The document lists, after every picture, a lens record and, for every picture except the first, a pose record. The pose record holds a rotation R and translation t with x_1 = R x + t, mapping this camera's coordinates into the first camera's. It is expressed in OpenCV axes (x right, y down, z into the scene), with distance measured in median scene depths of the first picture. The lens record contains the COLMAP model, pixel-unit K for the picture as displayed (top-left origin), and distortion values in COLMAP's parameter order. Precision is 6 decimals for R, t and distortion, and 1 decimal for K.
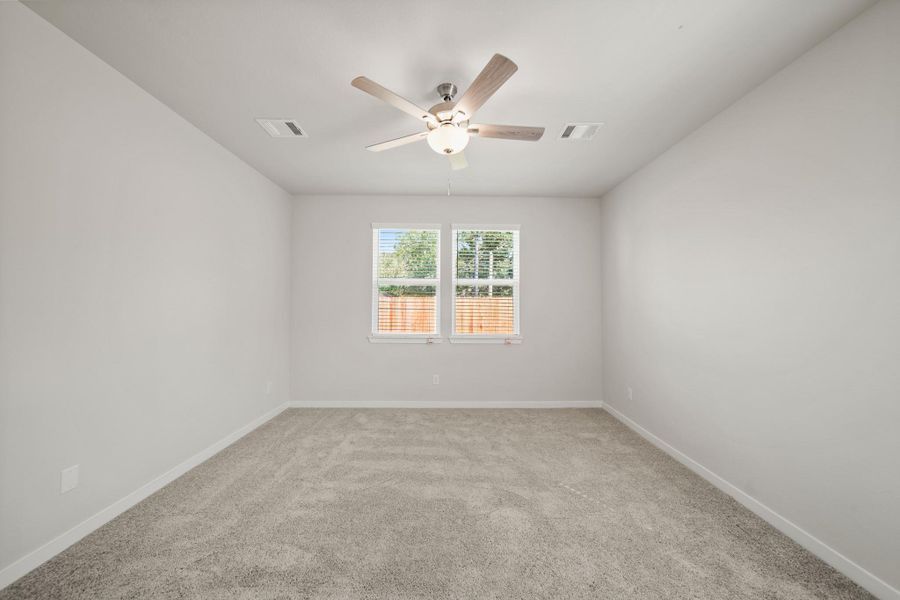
lens RADIAL K [[320.5, 0, 450.0], [0, 320.5, 300.0], [0, 0, 1]] dist [-0.001207, -0.000404]
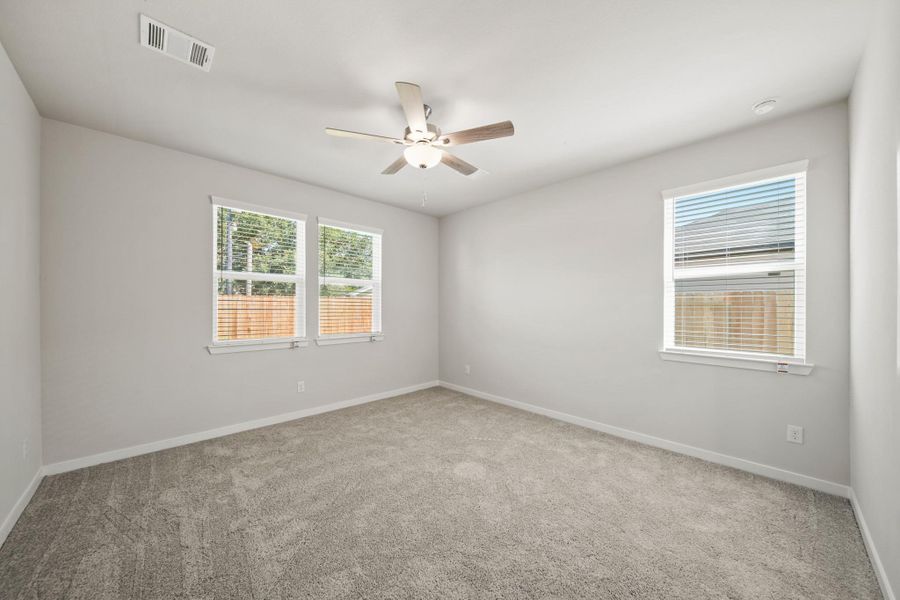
lens RADIAL K [[320.0, 0, 451.2], [0, 320.0, 307.1], [0, 0, 1]] dist [-0.000056, -0.000153]
pose [[0.724698, -0.006035, 0.689041, -0.362972], [-0.009300, 0.999785, 0.018538, 0.002719], [-0.689004, -0.019843, 0.724486, 0.057909]]
